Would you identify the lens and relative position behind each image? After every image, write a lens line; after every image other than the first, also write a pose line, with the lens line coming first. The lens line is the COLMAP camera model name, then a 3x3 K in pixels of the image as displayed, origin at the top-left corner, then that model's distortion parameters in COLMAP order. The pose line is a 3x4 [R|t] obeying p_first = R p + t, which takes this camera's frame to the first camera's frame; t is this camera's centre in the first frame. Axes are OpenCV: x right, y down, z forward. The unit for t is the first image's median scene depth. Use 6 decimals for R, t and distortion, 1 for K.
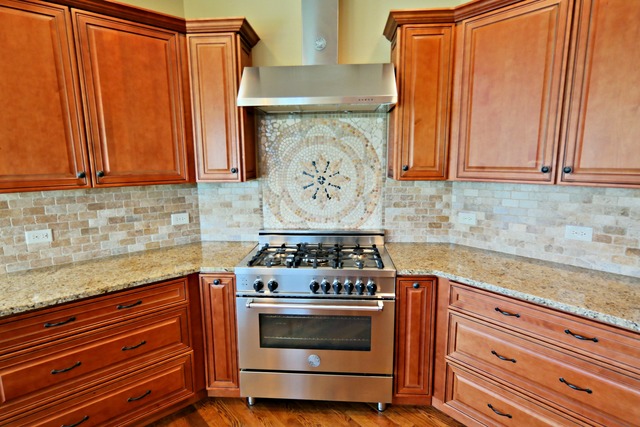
lens RADIAL K [[346.8, 0, 321.1], [0, 346.8, 215.4], [0, 0, 1]] dist [0.001966, 0.003070]
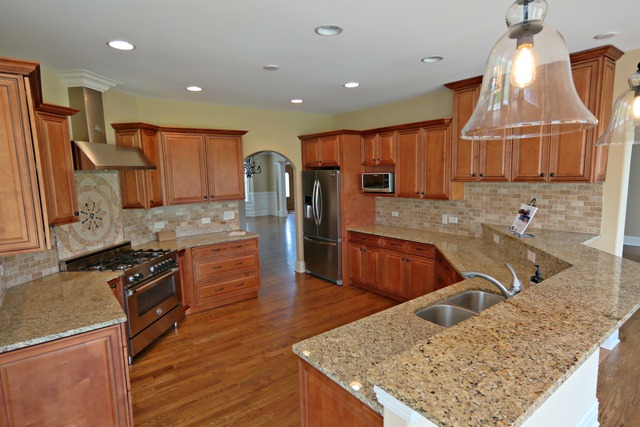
lens RADIAL K [[346.8, 0, 319.2], [0, 346.8, 215.0], [0, 0, 1]] dist [0.001966, 0.003070]
pose [[0.074800, -0.120965, 0.989835, -1.360711], [0.187991, 0.976528, 0.105132, -0.079977], [-0.979318, 0.178216, 0.095784, -0.057586]]
